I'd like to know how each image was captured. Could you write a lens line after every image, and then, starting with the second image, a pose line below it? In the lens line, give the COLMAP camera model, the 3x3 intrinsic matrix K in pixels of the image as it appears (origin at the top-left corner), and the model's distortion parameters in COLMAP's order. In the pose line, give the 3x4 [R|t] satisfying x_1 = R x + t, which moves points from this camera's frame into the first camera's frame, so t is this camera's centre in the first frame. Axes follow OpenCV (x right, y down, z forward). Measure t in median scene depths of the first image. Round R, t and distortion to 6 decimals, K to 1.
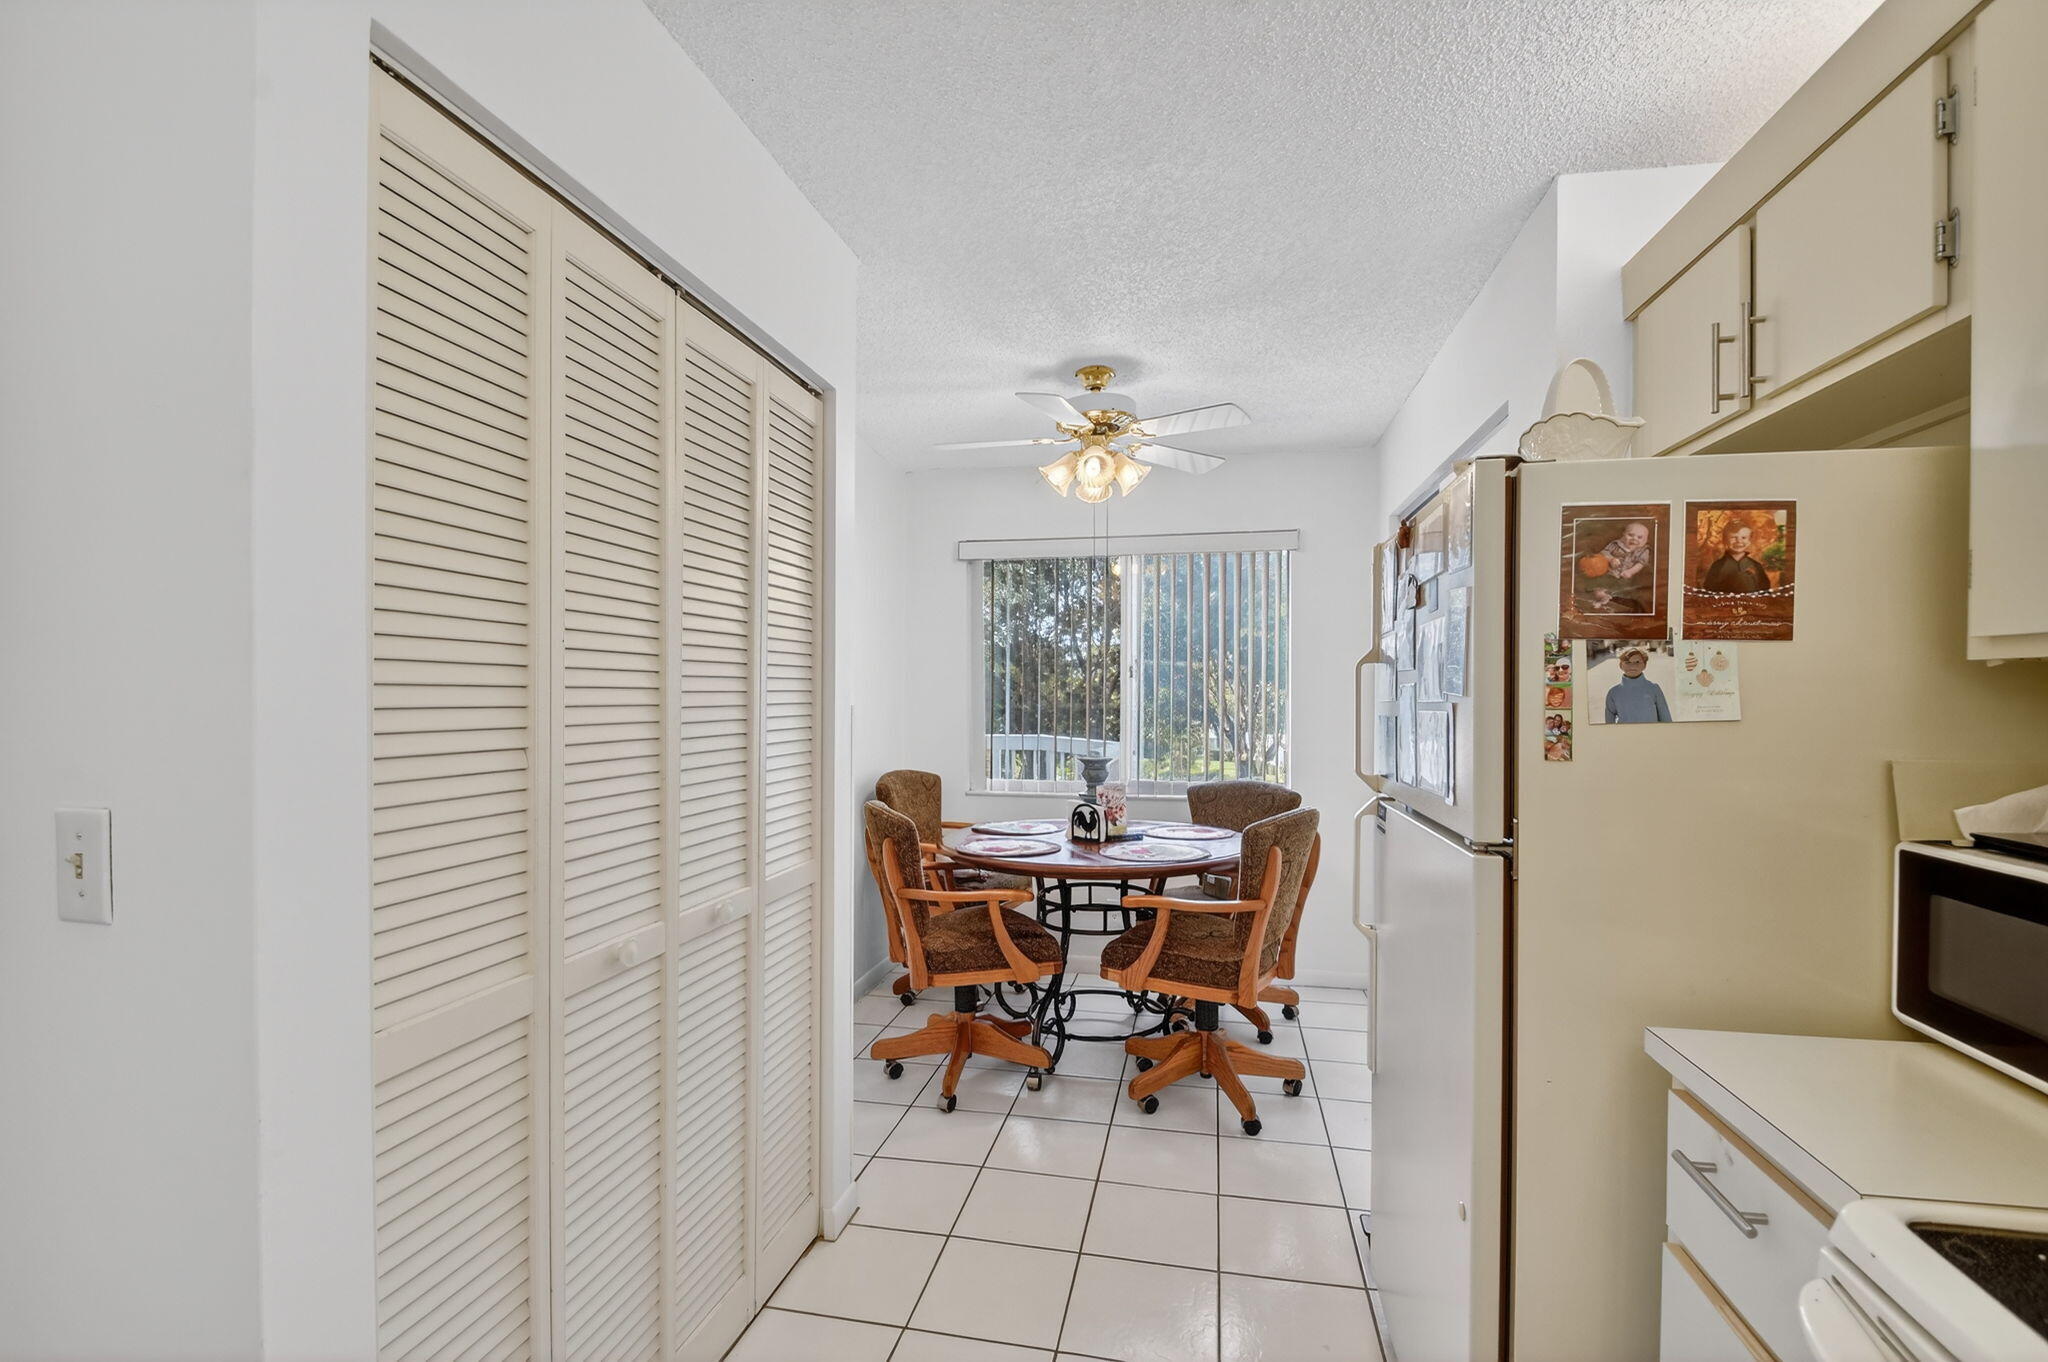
lens RADIAL K [[927.2, 0, 1049.4], [0, 927.2, 687.6], [0, 0, 1]] dist [-0.003473, -0.001161]
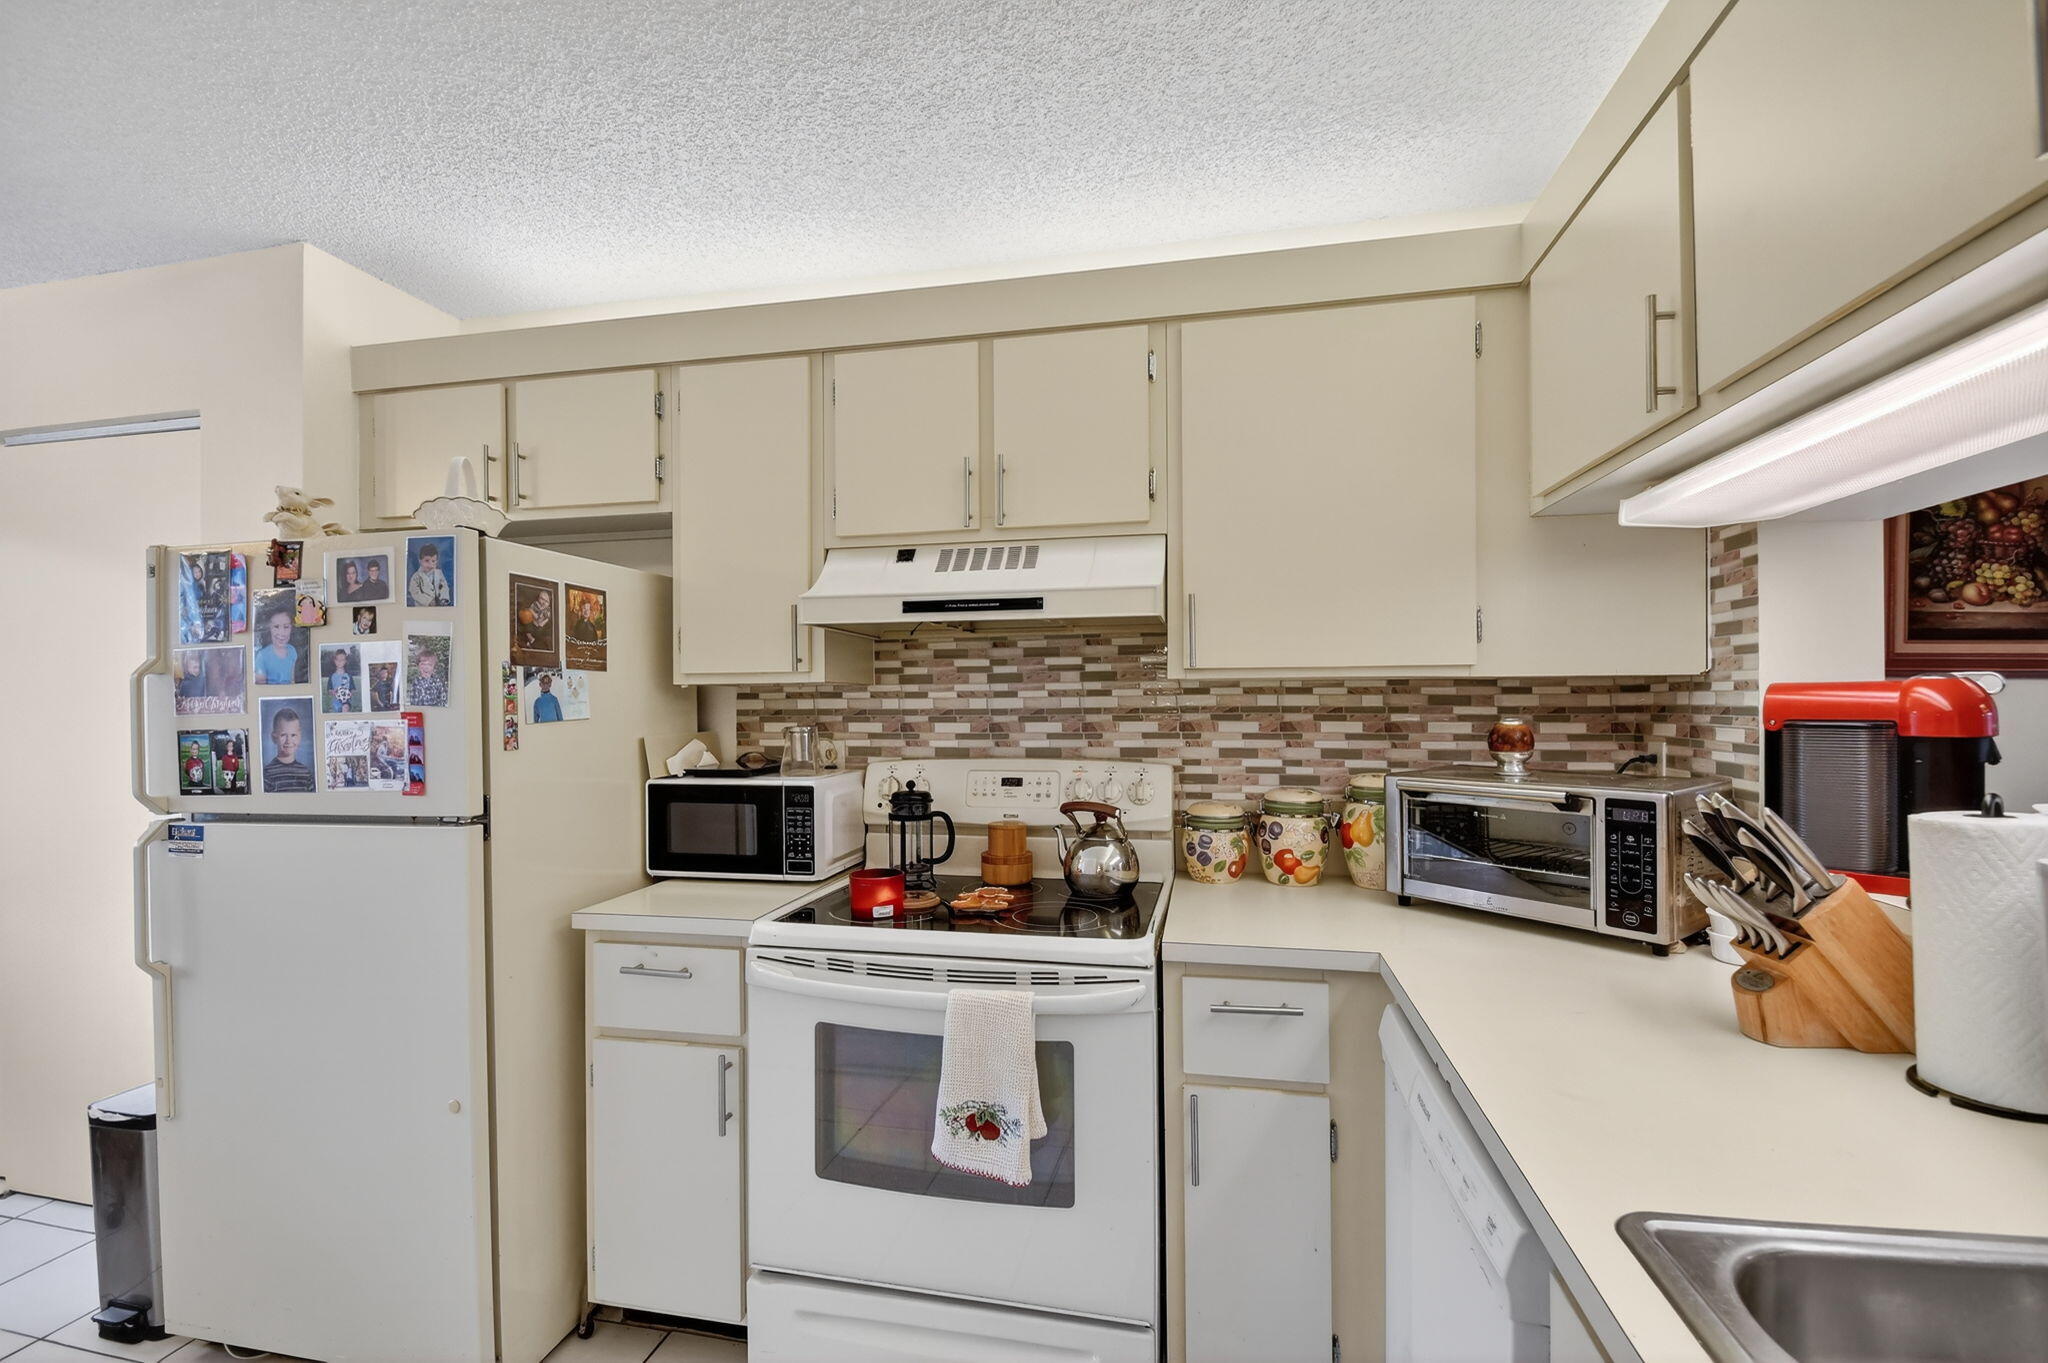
lens RADIAL K [[899.9, 0, 1013.8], [0, 899.9, 696.9], [0, 0, 1]] dist [-0.000307, -0.010303]
pose [[0.017877, -0.002905, 0.999836, -0.846219], [-0.000261, 0.999996, 0.002910, -0.008087], [-0.999840, -0.000313, 0.017877, 0.200389]]
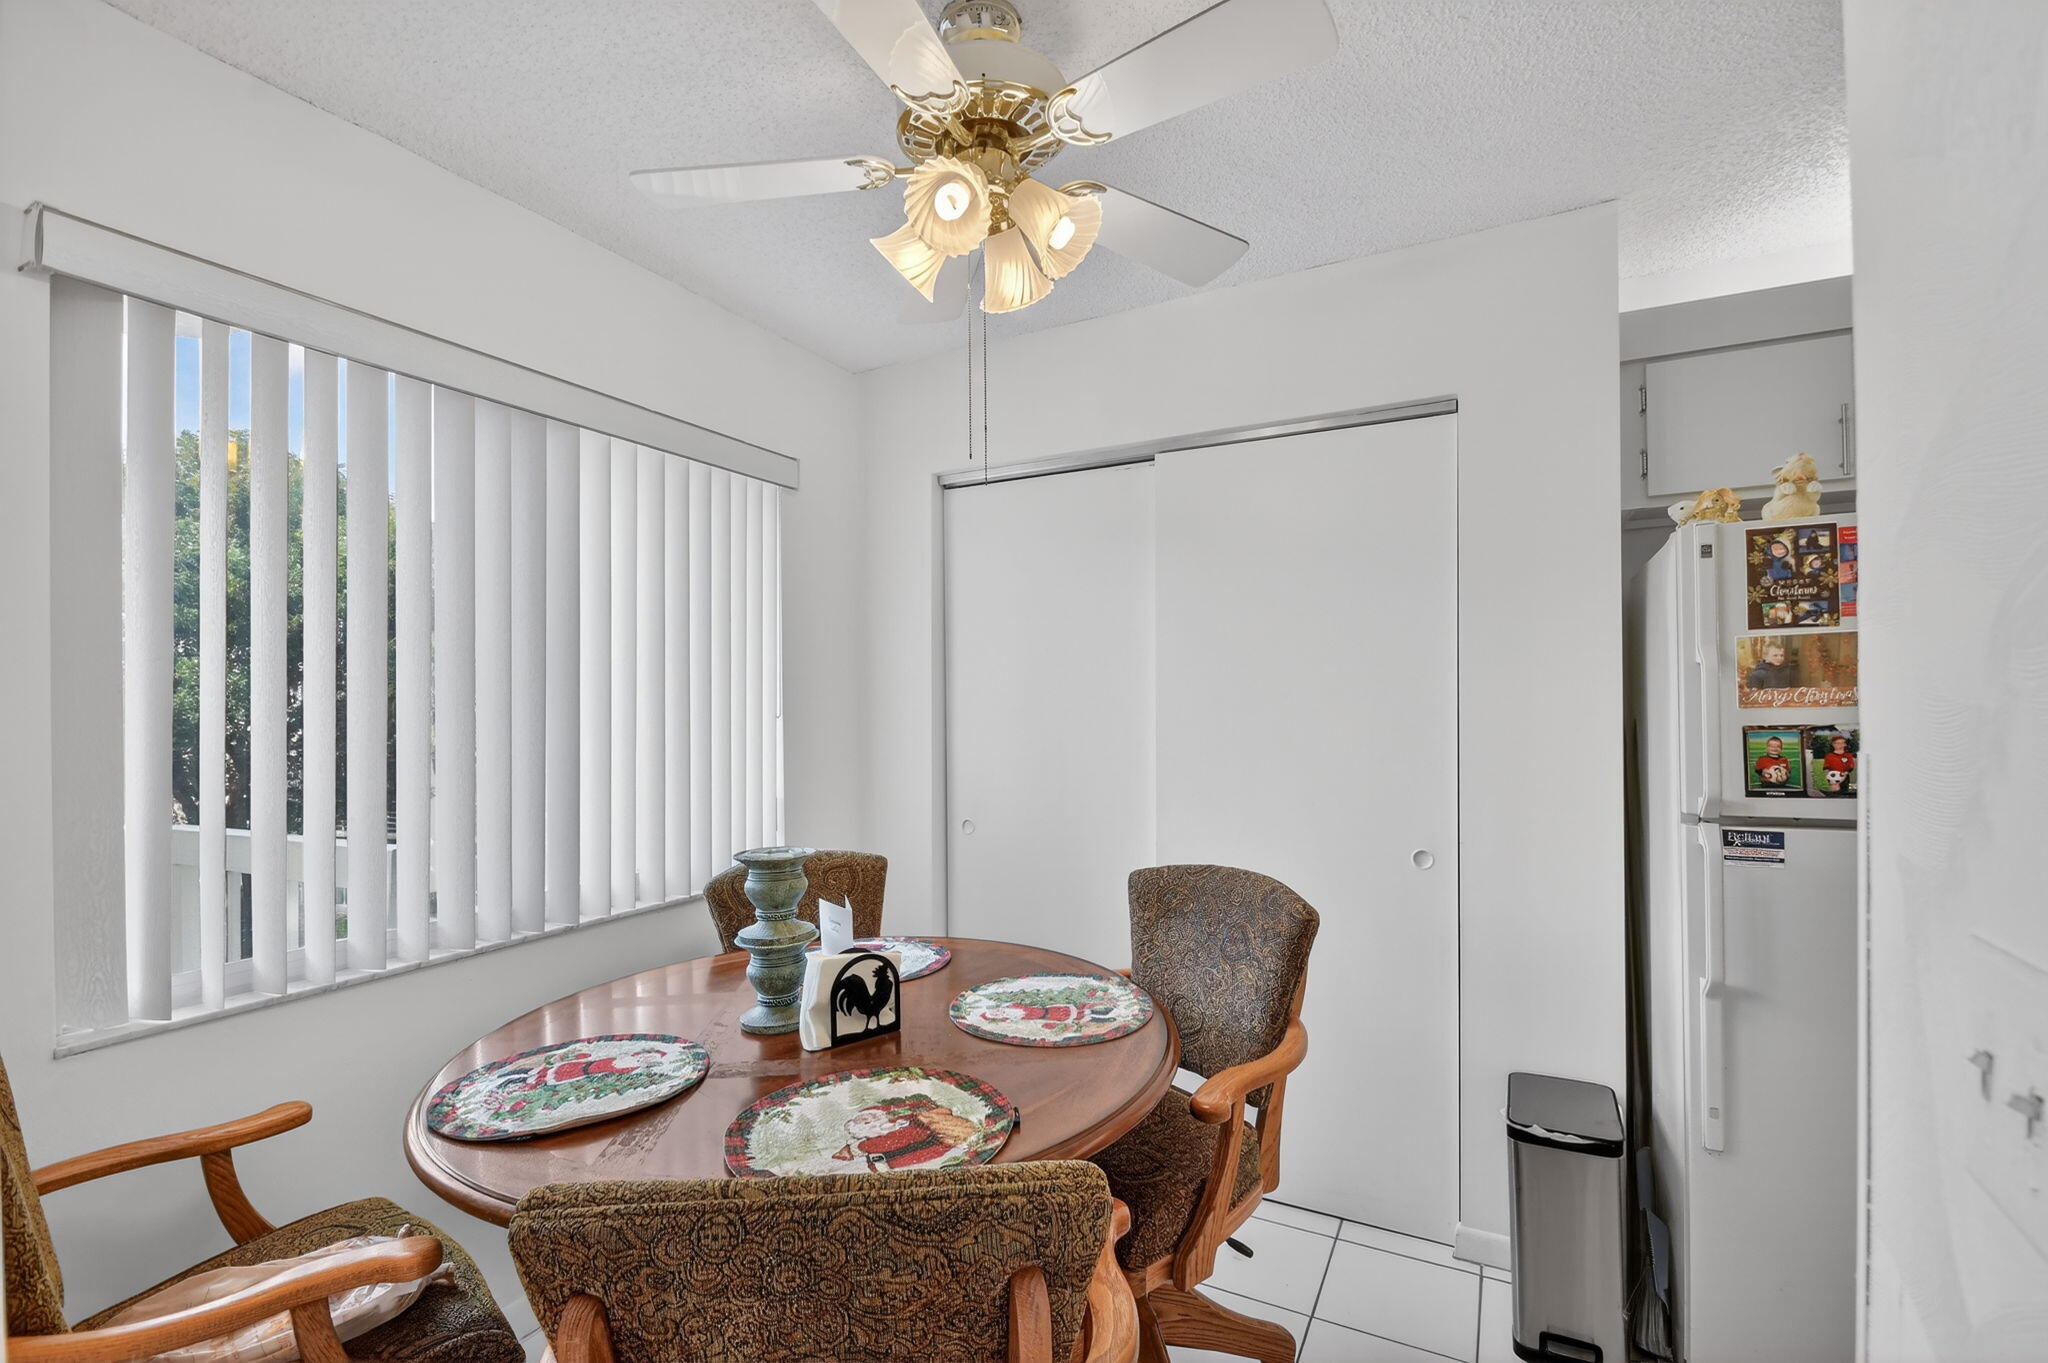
lens RADIAL K [[899.9, 0, 1013.8], [0, 899.9, 696.9], [0, 0, 1]] dist [-0.000307, -0.010303]
pose [[0.303672, 0.001987, 0.952775, -1.010865], [0.002866, 0.999991, -0.002999, 0.010692], [-0.952772, 0.003641, 0.303663, 2.319419]]
